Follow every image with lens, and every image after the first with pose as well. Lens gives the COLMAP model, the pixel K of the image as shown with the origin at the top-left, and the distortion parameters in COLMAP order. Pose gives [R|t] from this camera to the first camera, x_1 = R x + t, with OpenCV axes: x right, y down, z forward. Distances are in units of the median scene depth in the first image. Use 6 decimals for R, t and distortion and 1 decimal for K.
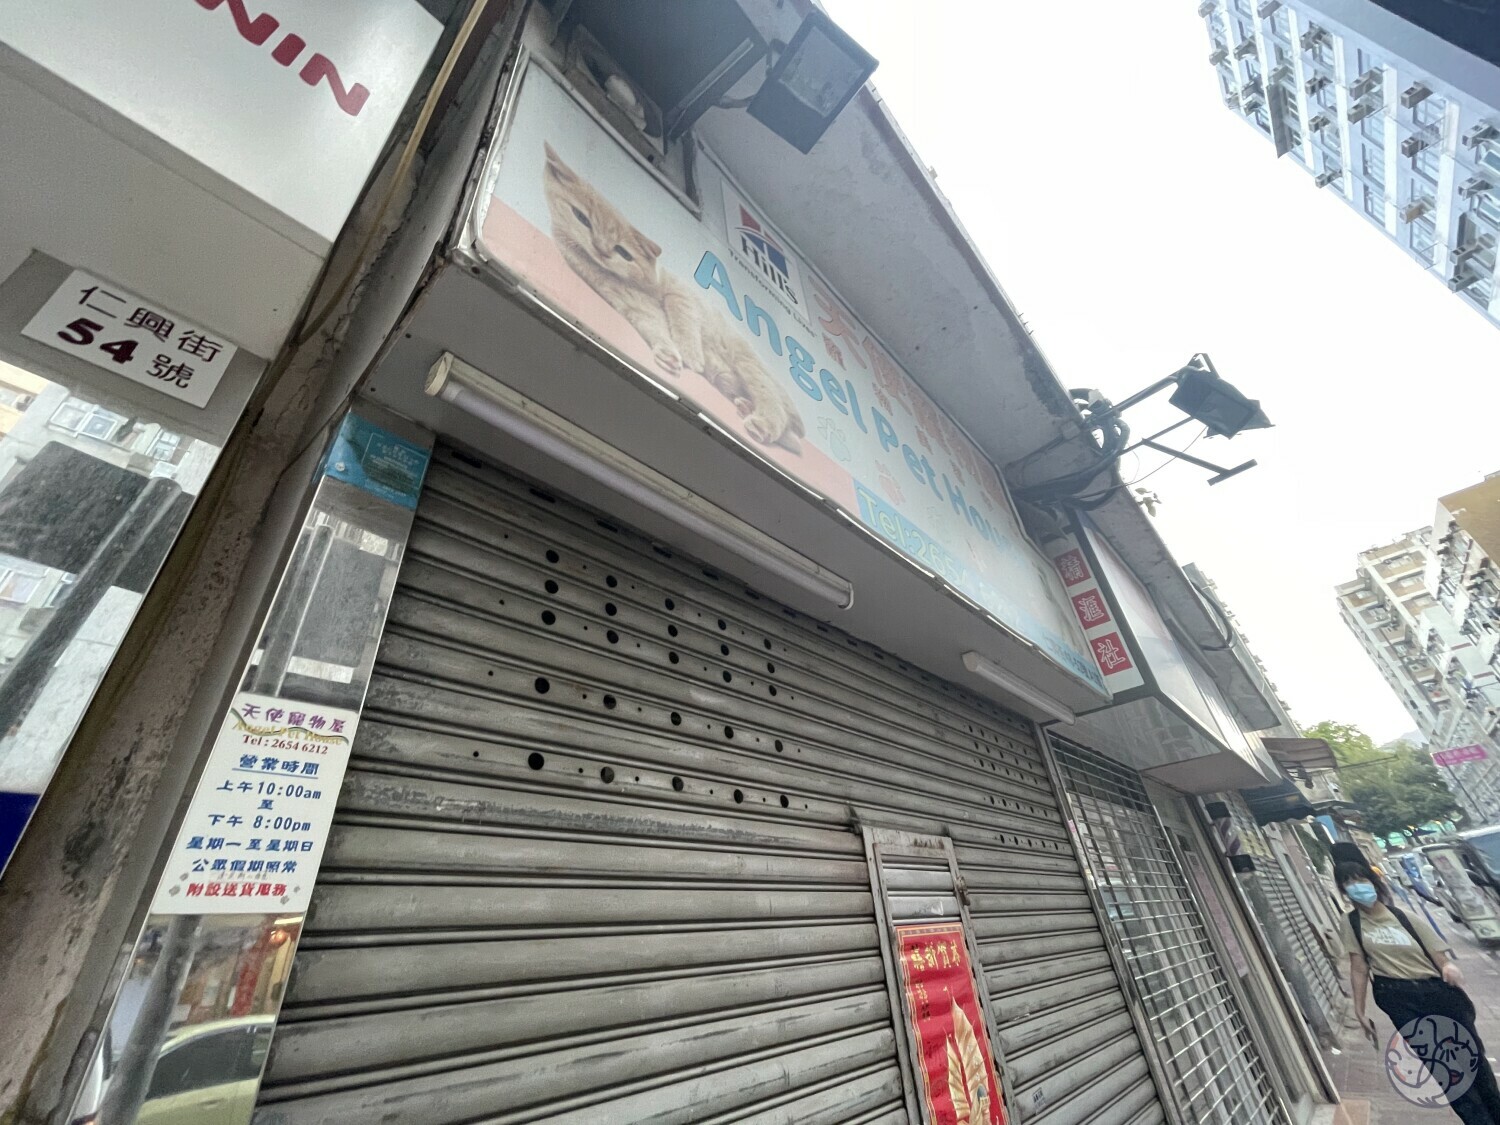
lens RADIAL K [[608.3, 0, 746.7], [0, 608.3, 560.3], [0, 0, 1]] dist [-0.002493, 0.000874]
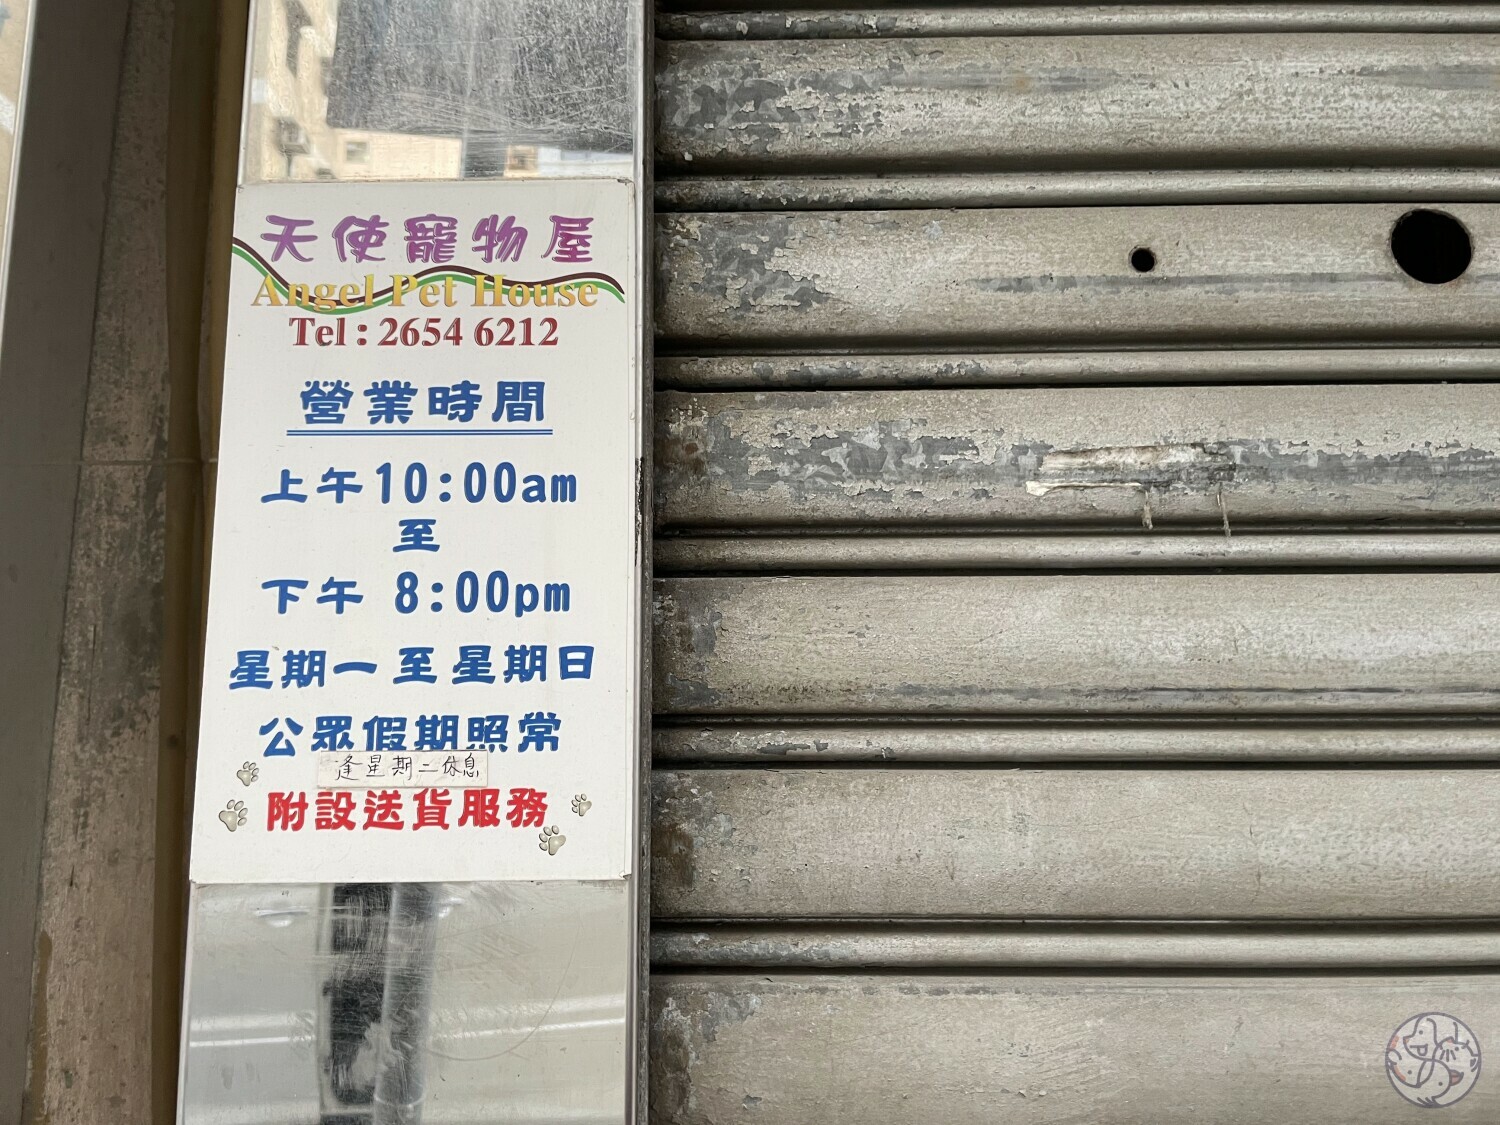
lens RADIAL K [[1143.3, 0, 737.4], [0, 1143.3, 564.0], [0, 0, 1]] dist [0.069776, -0.090685]
pose [[0.659541, -0.036312, -0.750791, -0.236205], [0.370702, 0.884629, 0.282863, 0.256929], [0.653900, -0.464880, 0.596910, 0.624036]]
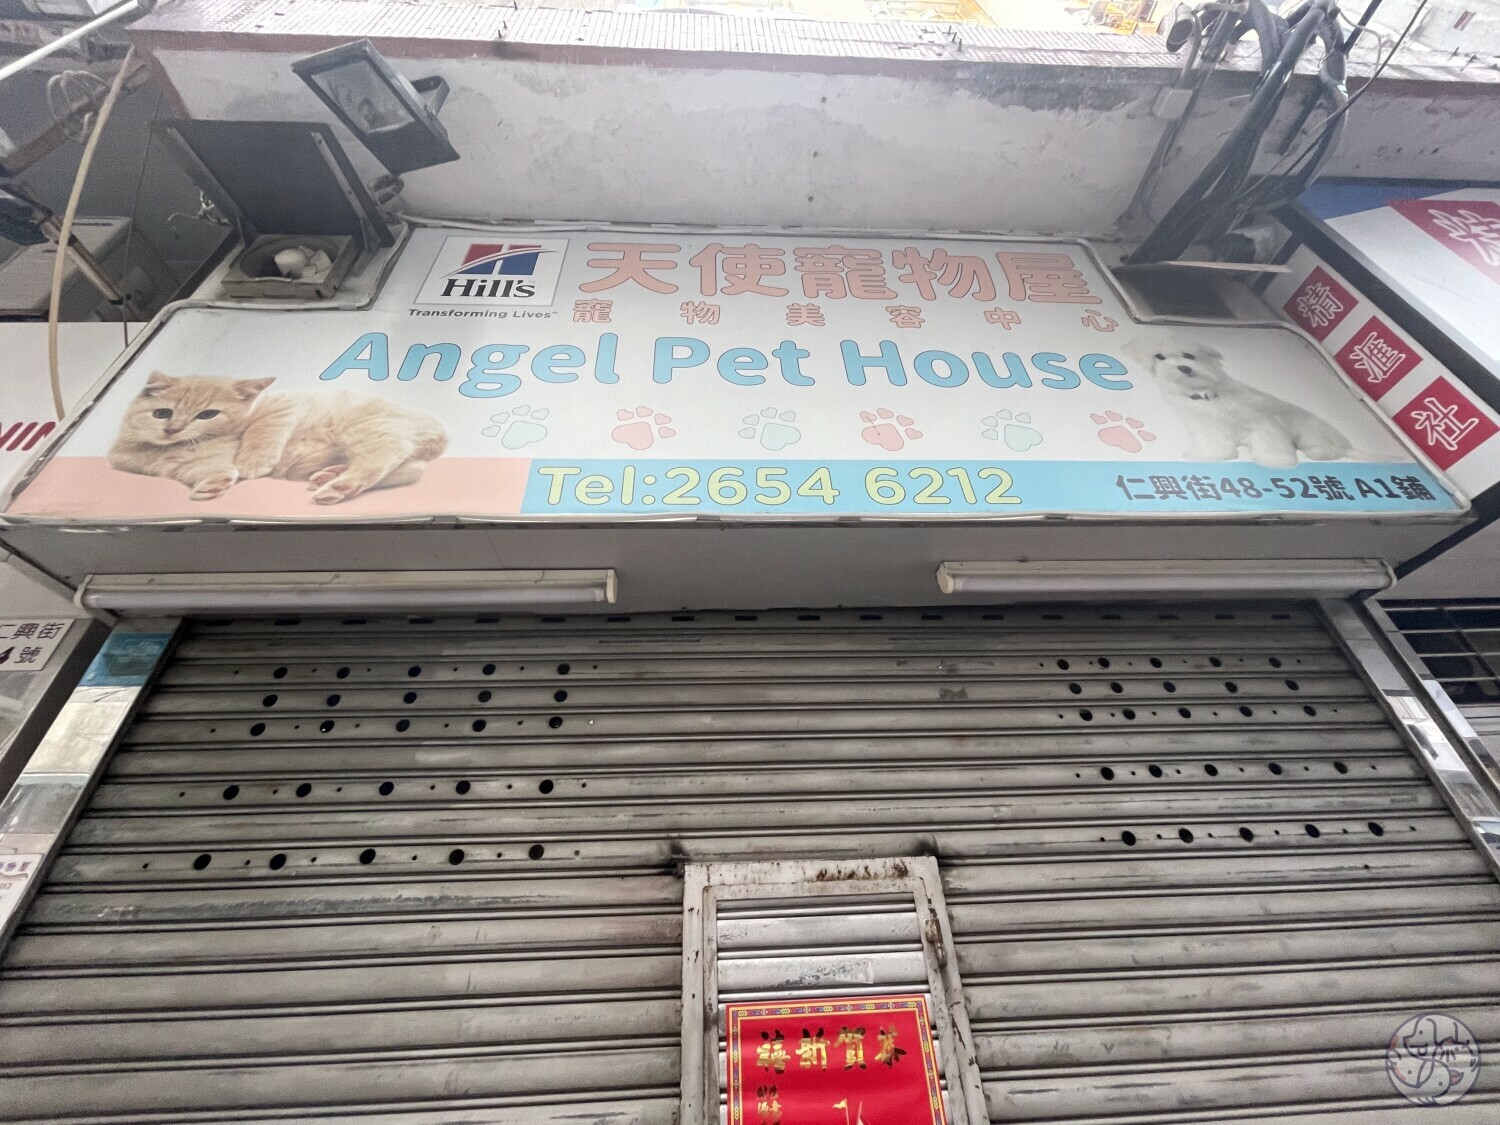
lens RADIAL K [[608.3, 0, 744.4], [0, 608.3, 562.0], [0, 0, 1]] dist [-0.002493, 0.000874]
pose [[0.712989, -0.361240, -0.600960, 1.532154], [0.367427, 0.922463, -0.118575, 0.368027], [0.597197, -0.136266, 0.790435, 0.891256]]
